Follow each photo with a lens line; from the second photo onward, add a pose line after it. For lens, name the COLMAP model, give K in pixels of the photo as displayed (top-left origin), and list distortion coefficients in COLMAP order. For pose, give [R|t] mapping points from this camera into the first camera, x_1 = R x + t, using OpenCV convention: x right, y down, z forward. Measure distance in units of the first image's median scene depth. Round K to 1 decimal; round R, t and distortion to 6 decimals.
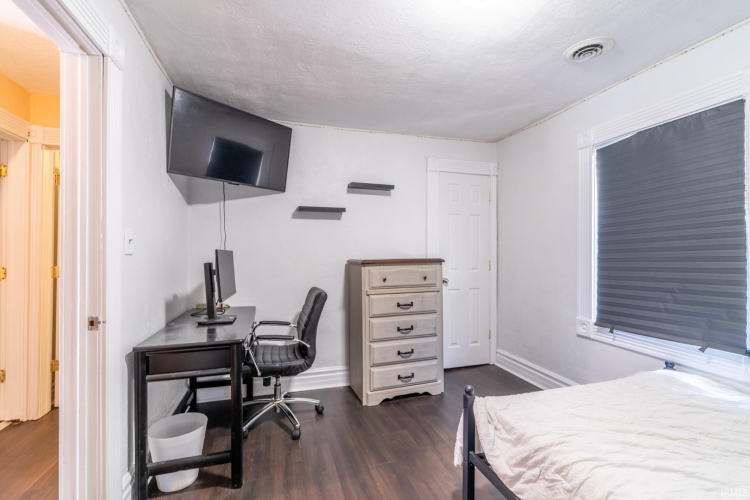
lens RADIAL K [[338.1, 0, 372.2], [0, 338.1, 249.6], [0, 0, 1]] dist [-0.003150, -0.000540]
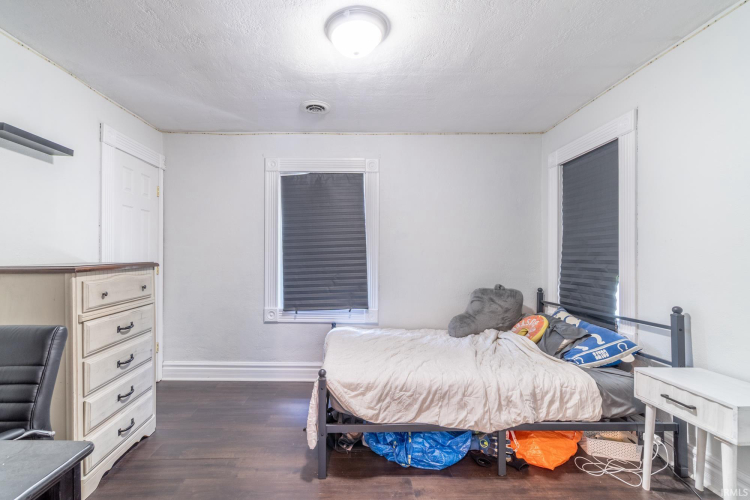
lens RADIAL K [[338.1, 0, 354.4], [0, 338.1, 251.9], [0, 0, 1]] dist [-0.003150, -0.000540]
pose [[0.265040, 0.011662, 0.964167, -0.476103], [-0.007021, 0.999924, -0.010165, 0.008056], [-0.964212, -0.004076, 0.265102, 0.352527]]
